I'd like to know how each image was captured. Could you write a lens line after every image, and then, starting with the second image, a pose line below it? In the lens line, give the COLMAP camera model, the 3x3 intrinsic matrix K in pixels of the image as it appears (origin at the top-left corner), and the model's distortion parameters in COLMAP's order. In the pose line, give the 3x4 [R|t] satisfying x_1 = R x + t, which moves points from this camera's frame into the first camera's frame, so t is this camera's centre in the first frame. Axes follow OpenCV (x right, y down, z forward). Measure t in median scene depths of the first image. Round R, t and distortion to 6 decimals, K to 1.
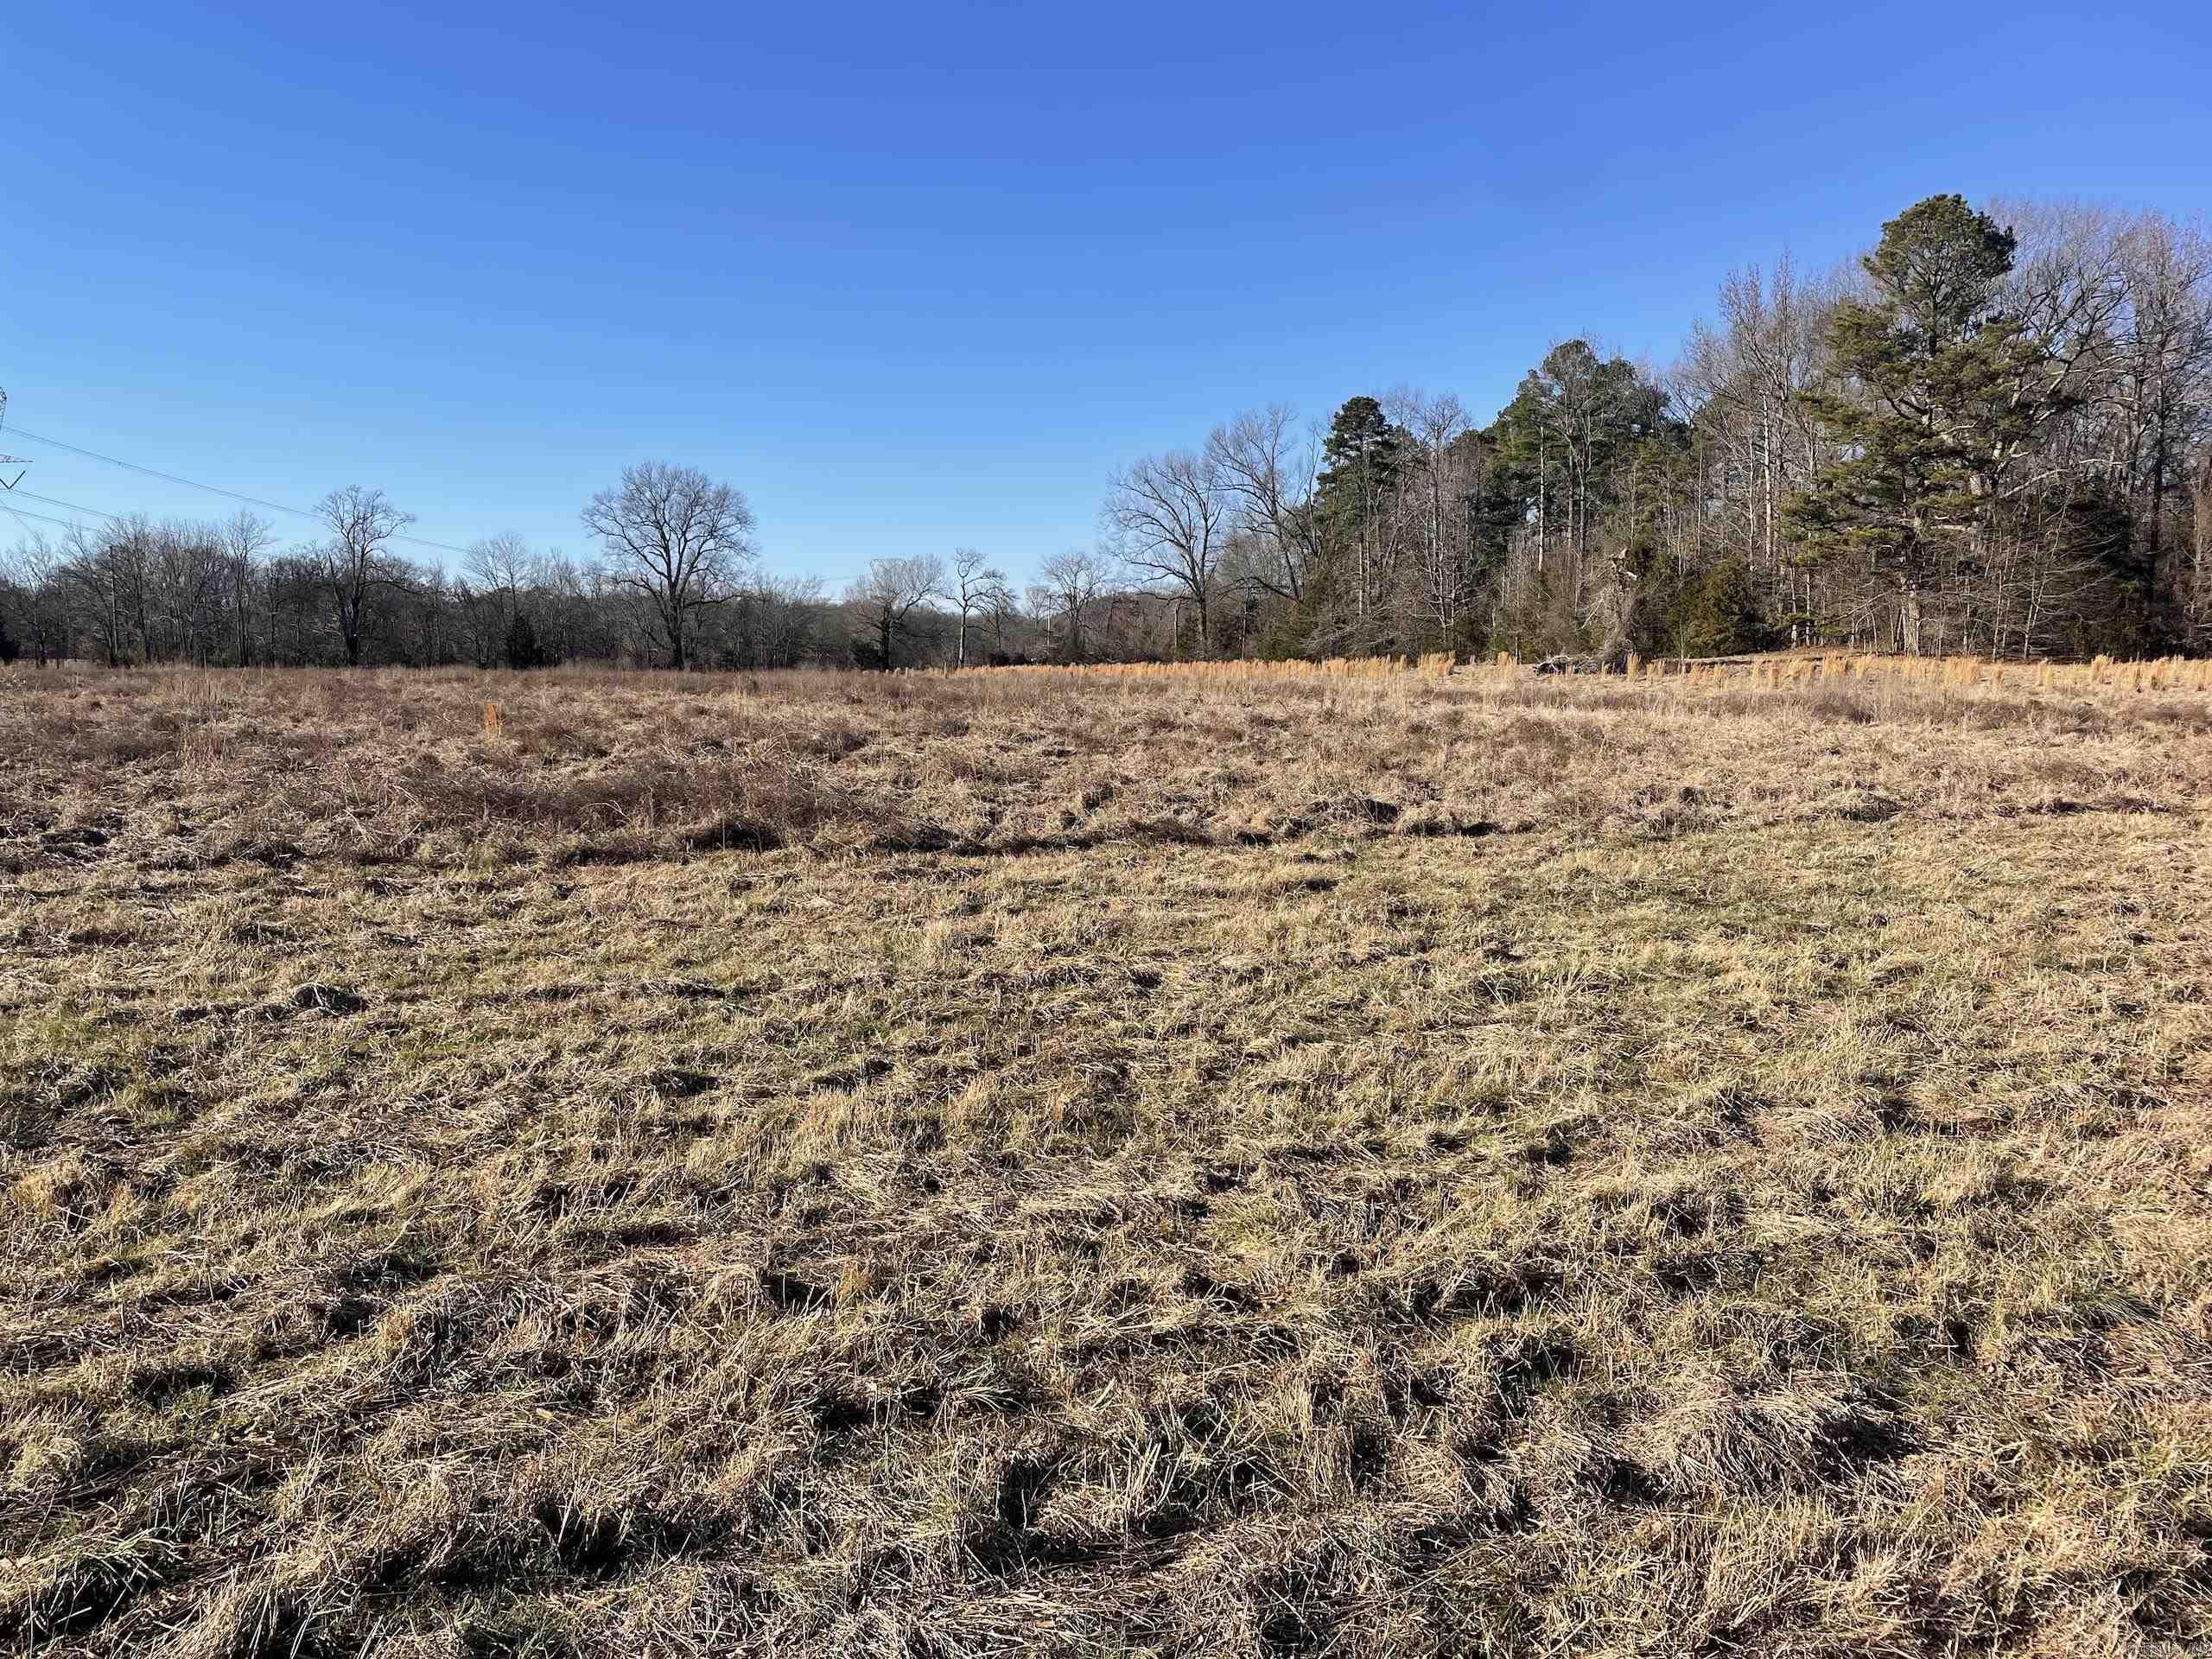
lens RADIAL K [[1658.5, 0, 1103.4], [0, 1658.5, 850.2], [0, 0, 1]] dist [0.075466, -0.096779]
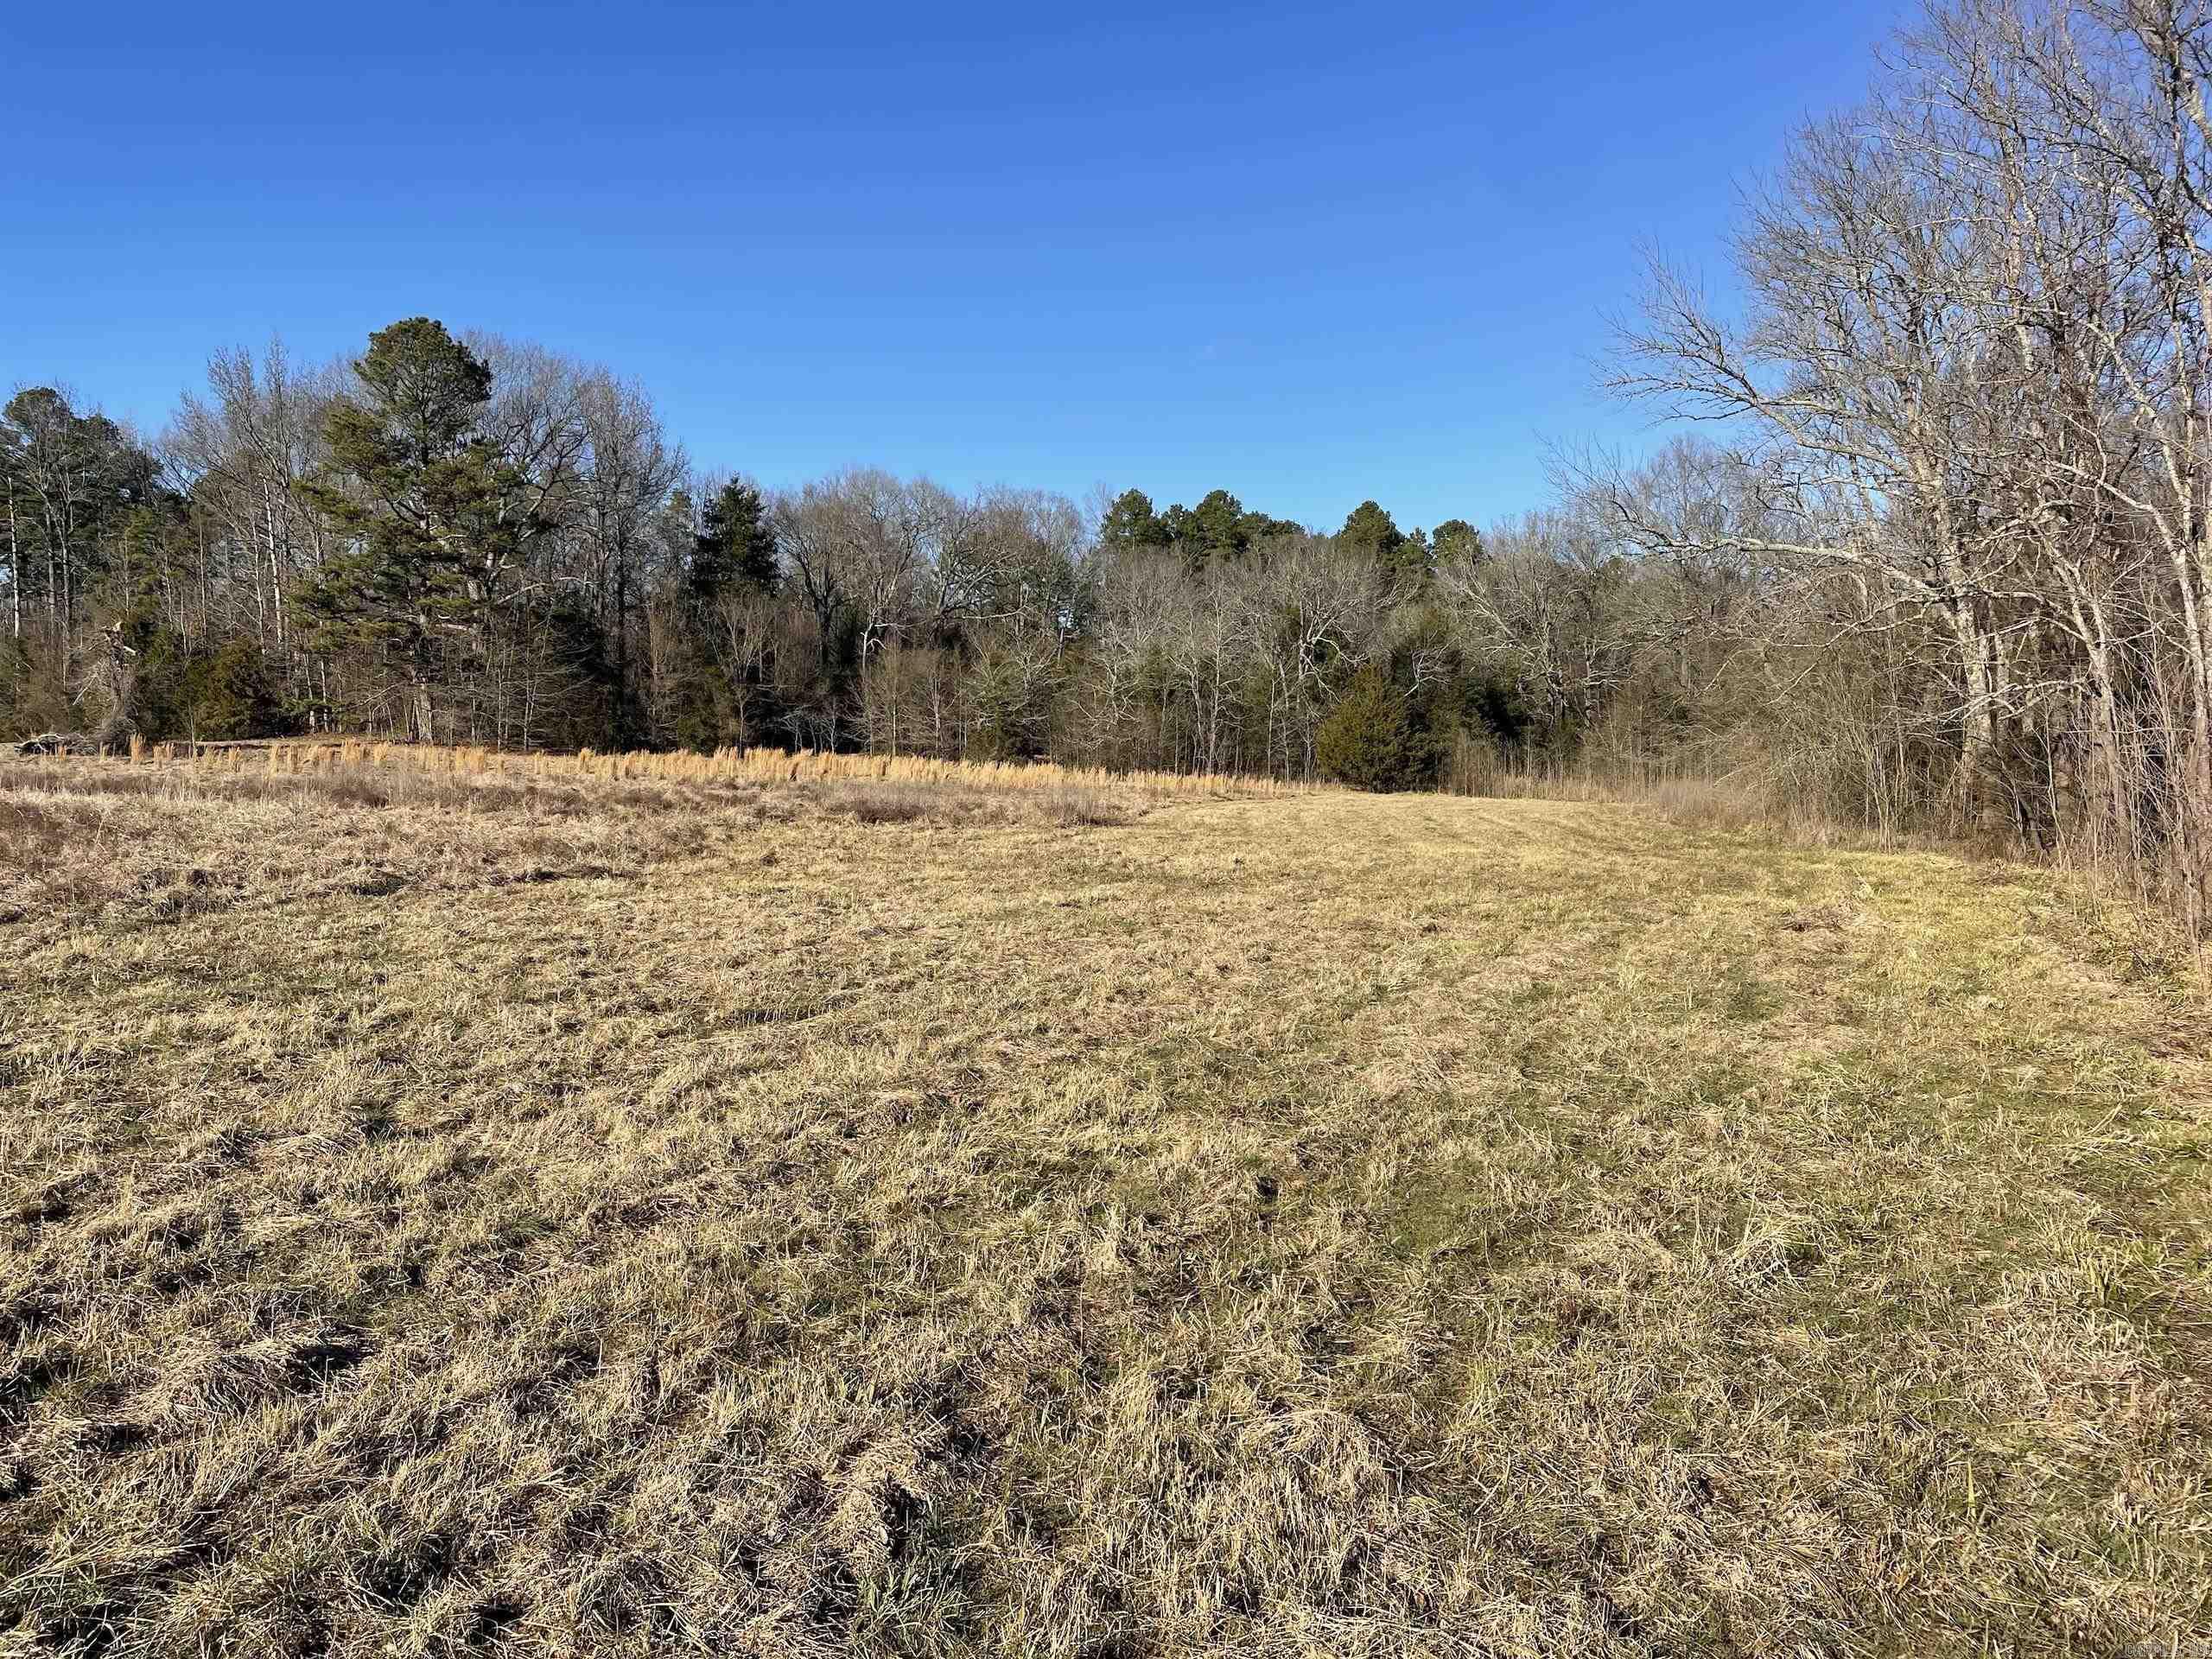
lens RADIAL K [[1658.5, 0, 1102.9], [0, 1658.5, 883.0], [0, 0, 1]] dist [0.075466, -0.096779]
pose [[0.680535, -0.039782, 0.731635, -0.021176], [0.063212, 0.997990, -0.004532, 0.011606], [-0.729984, 0.049333, 0.681682, -0.099679]]
